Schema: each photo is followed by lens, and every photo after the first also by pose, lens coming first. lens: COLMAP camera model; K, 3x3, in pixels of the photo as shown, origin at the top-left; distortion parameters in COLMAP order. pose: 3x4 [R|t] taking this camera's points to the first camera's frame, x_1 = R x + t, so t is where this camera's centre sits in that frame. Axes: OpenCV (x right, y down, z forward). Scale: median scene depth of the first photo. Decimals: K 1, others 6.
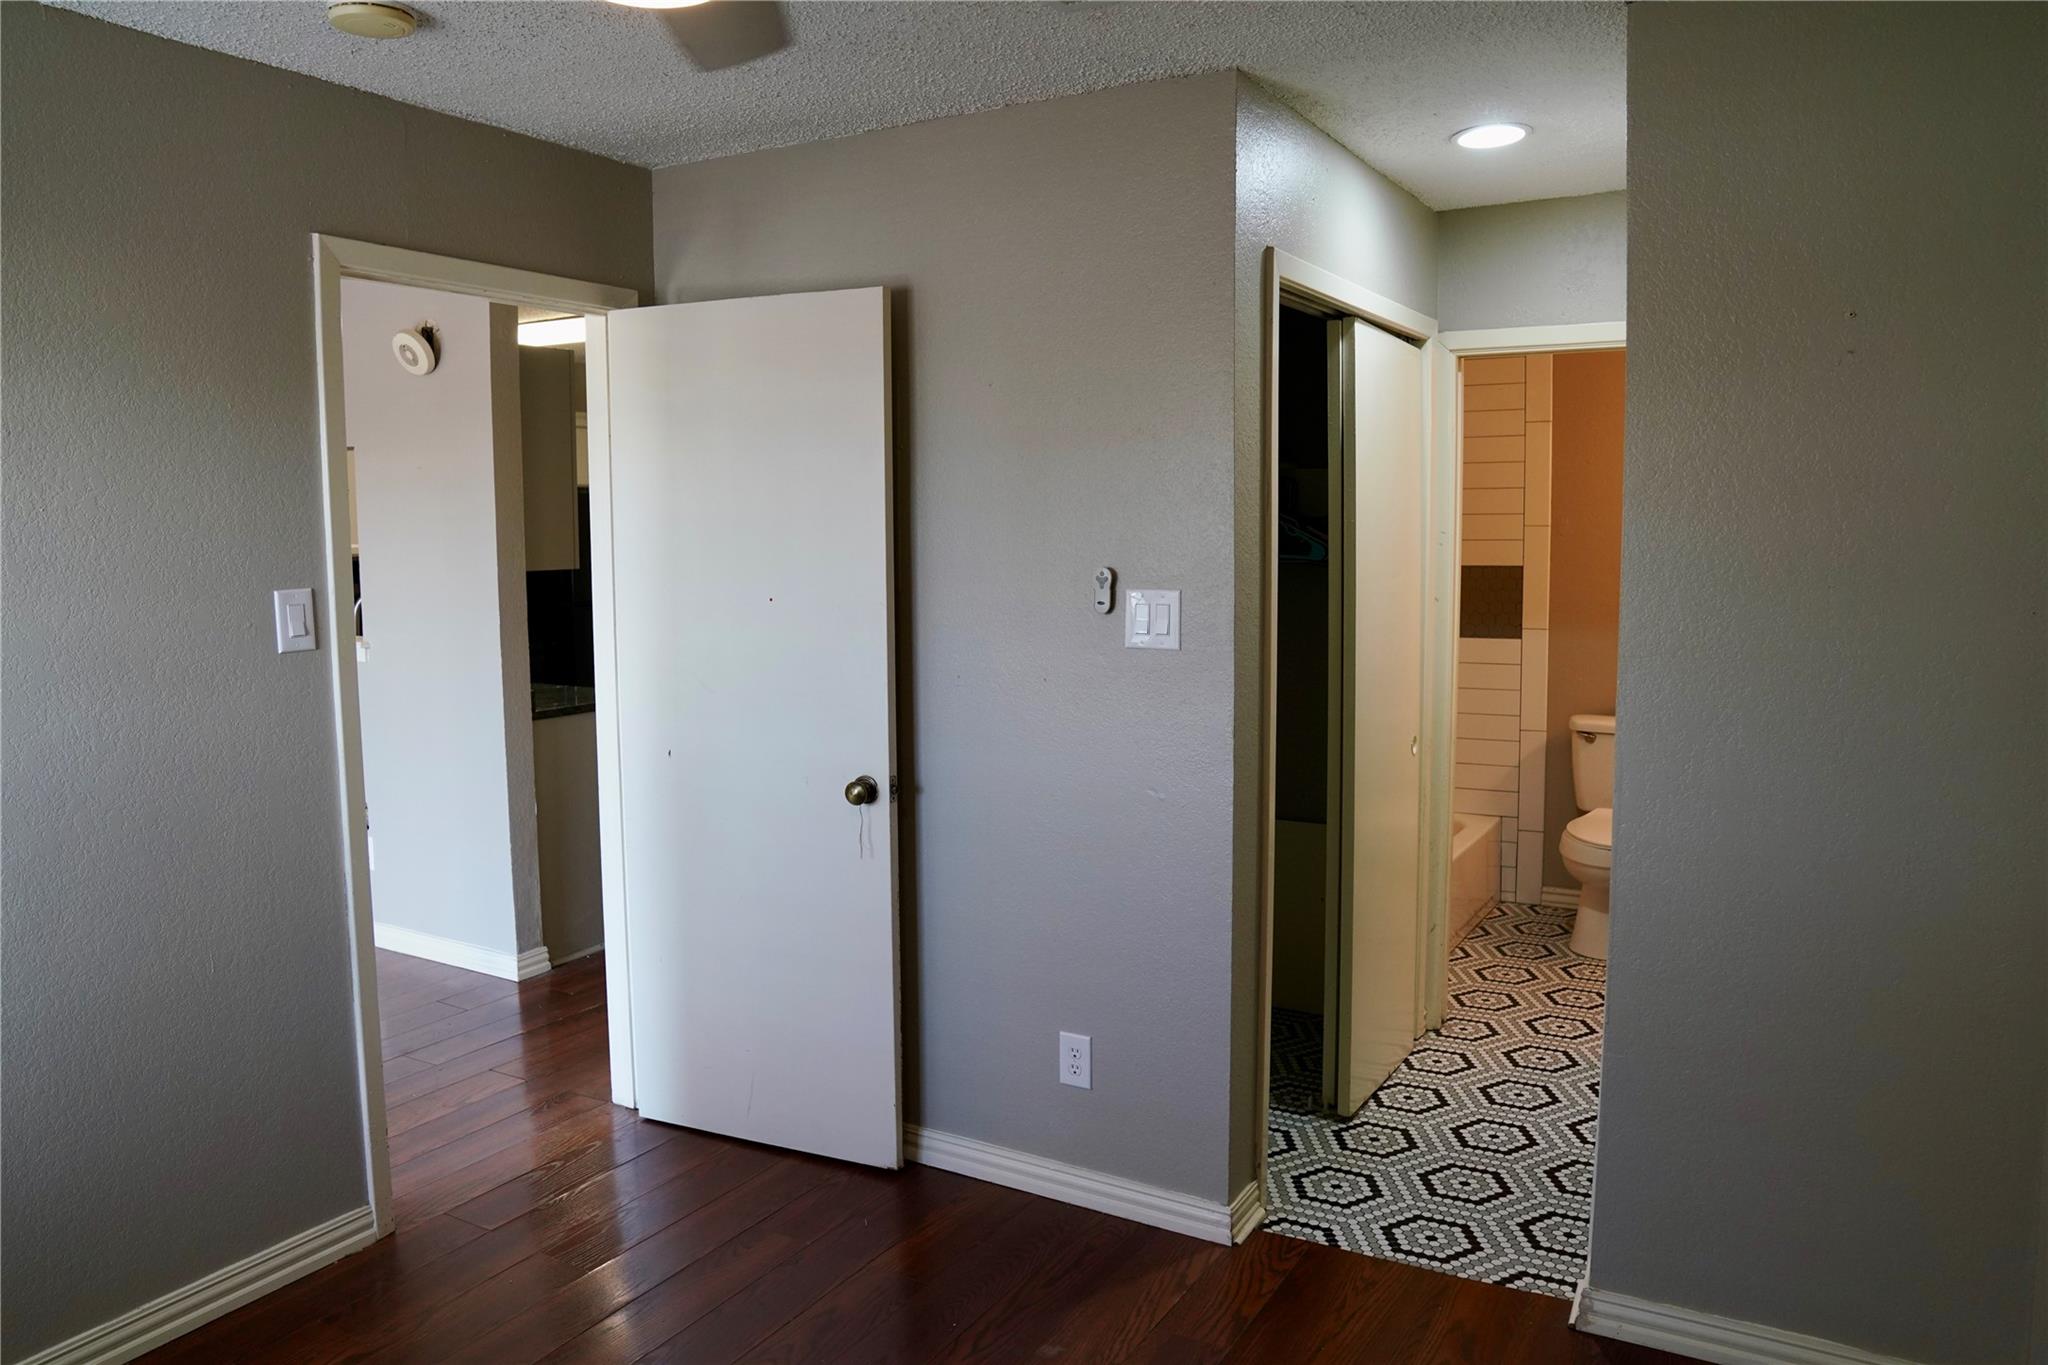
lens RADIAL K [[1407.4, 0, 1029.4], [0, 1407.4, 683.3], [0, 0, 1]] dist [-0.134873, 0.100779]
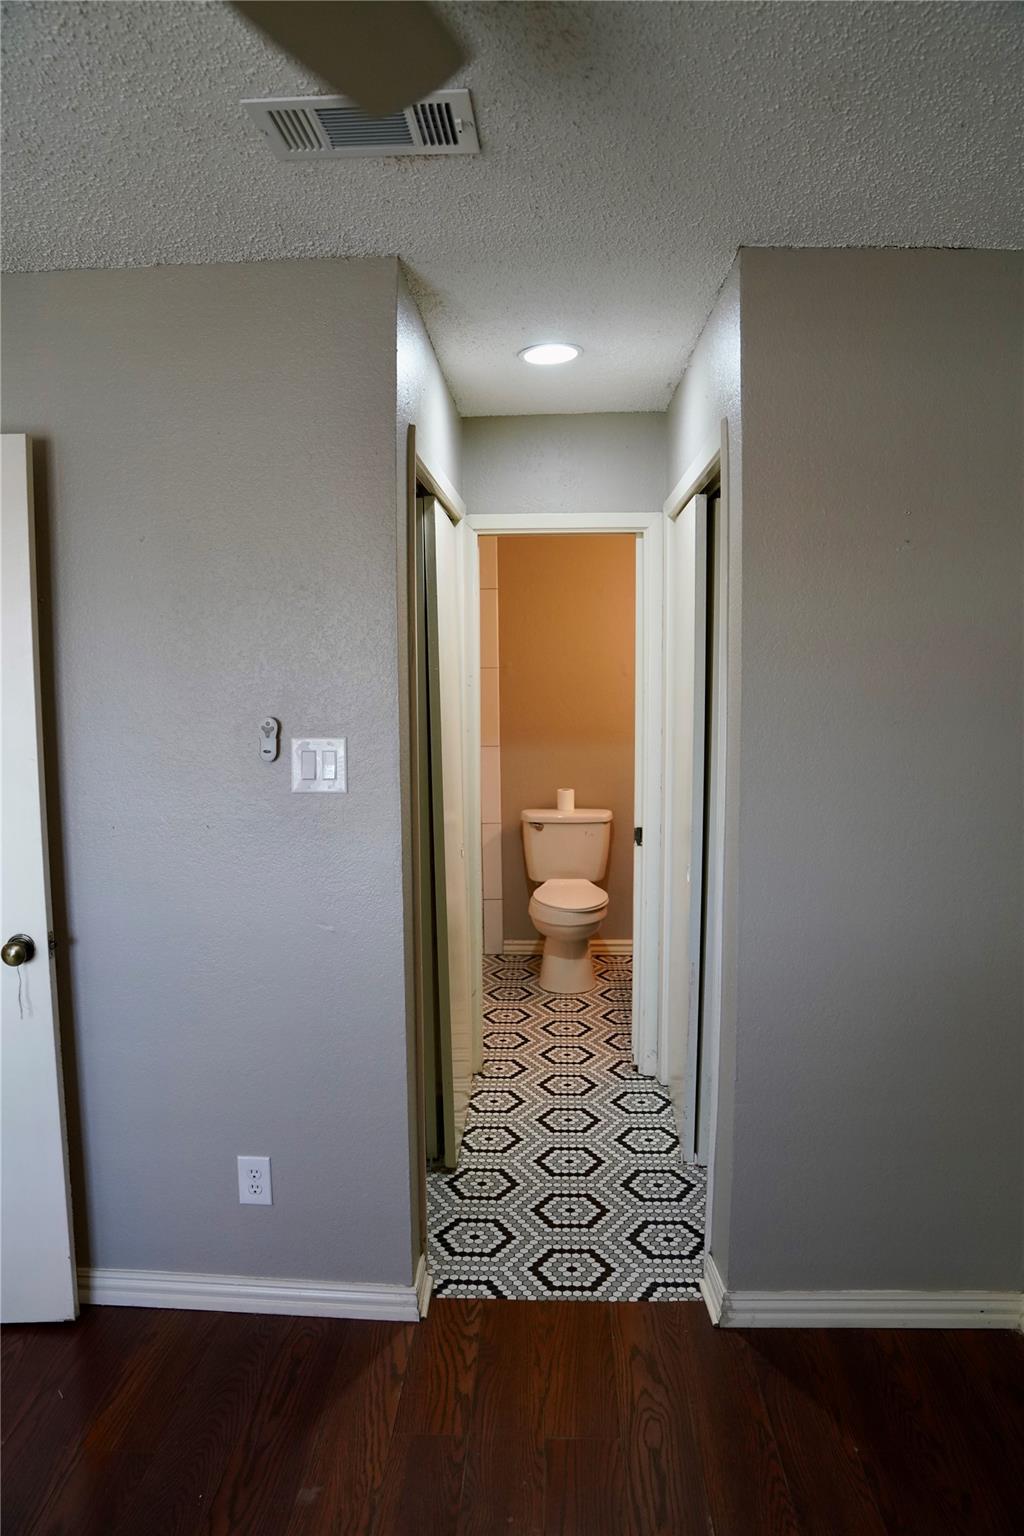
lens RADIAL K [[1038.6, 0, 510.2], [0, 1038.6, 772.0], [0, 0, 1]] dist [-0.133748, 0.097956]
pose [[0.889713, -0.046131, 0.454184, -0.130721], [0.049875, 0.998748, 0.003740, -0.033704], [-0.453788, 0.019325, 0.890900, 0.219862]]
